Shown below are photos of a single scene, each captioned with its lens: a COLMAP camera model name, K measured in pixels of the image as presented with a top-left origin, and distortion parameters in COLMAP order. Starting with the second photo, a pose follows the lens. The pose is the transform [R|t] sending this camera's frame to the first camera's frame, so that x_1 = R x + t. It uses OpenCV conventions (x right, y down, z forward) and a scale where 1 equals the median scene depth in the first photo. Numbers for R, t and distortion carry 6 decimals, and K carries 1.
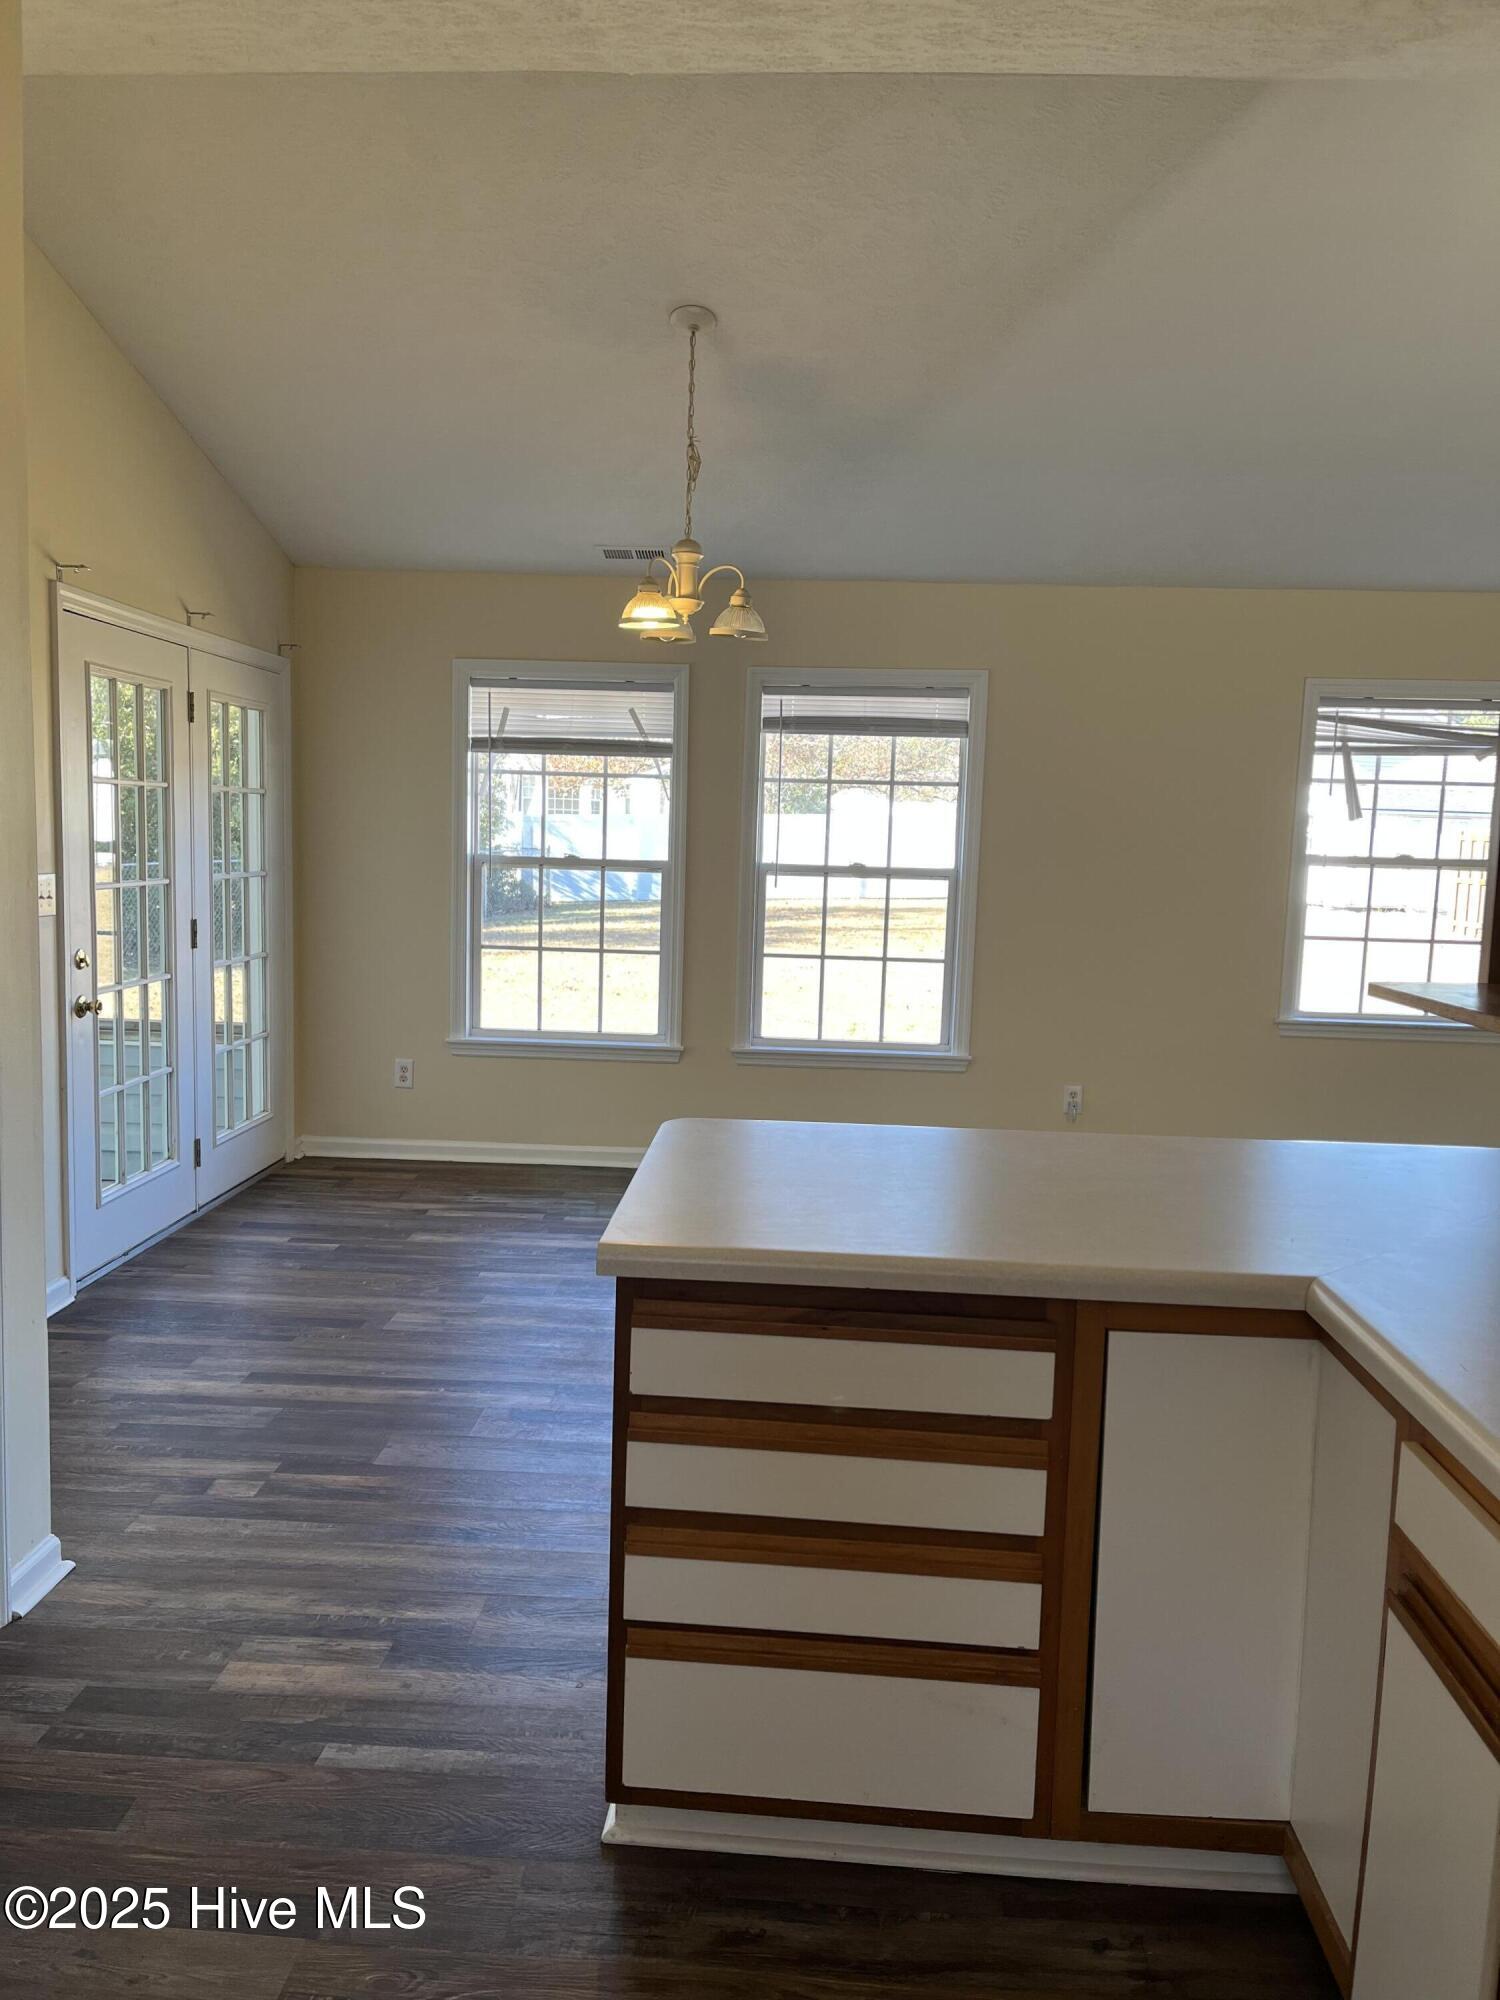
lens RADIAL K [[1497.7, 0, 744.4], [0, 1497.7, 1036.7], [0, 0, 1]] dist [0.108110, -0.137484]
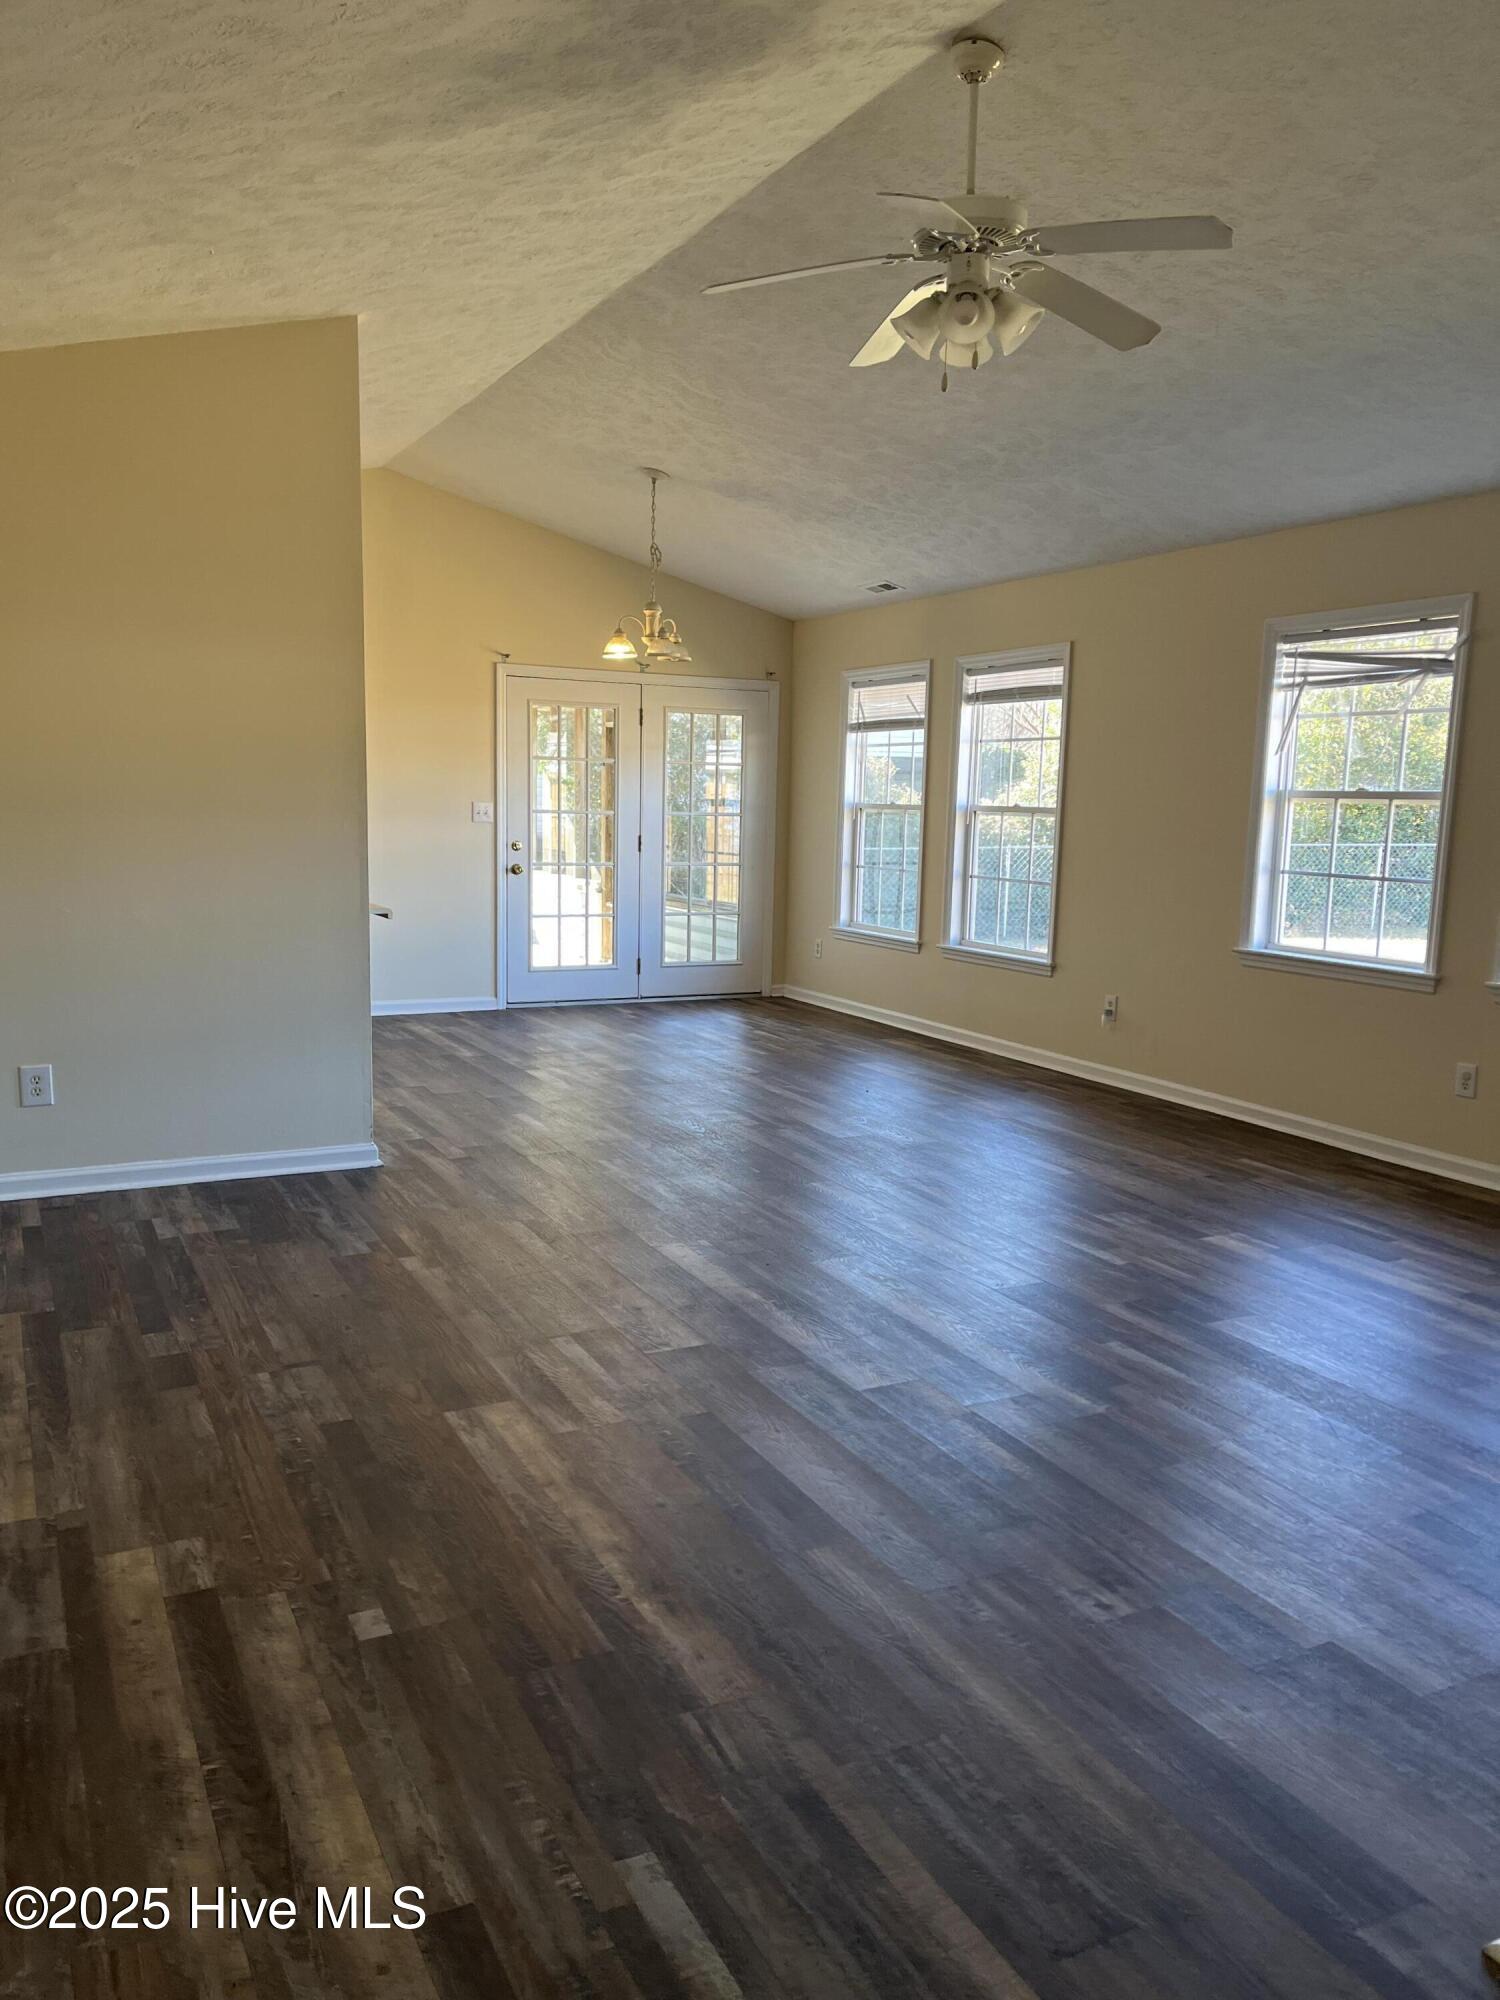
lens RADIAL K [[1497.7, 0, 744.4], [0, 1497.7, 1036.7], [0, 0, 1]] dist [0.108110, -0.137484]
pose [[0.501017, 0.120436, -0.857016, 1.095172], [-0.126218, 0.989850, 0.065316, 0.024154], [0.856184, 0.075447, 0.511133, 0.179550]]
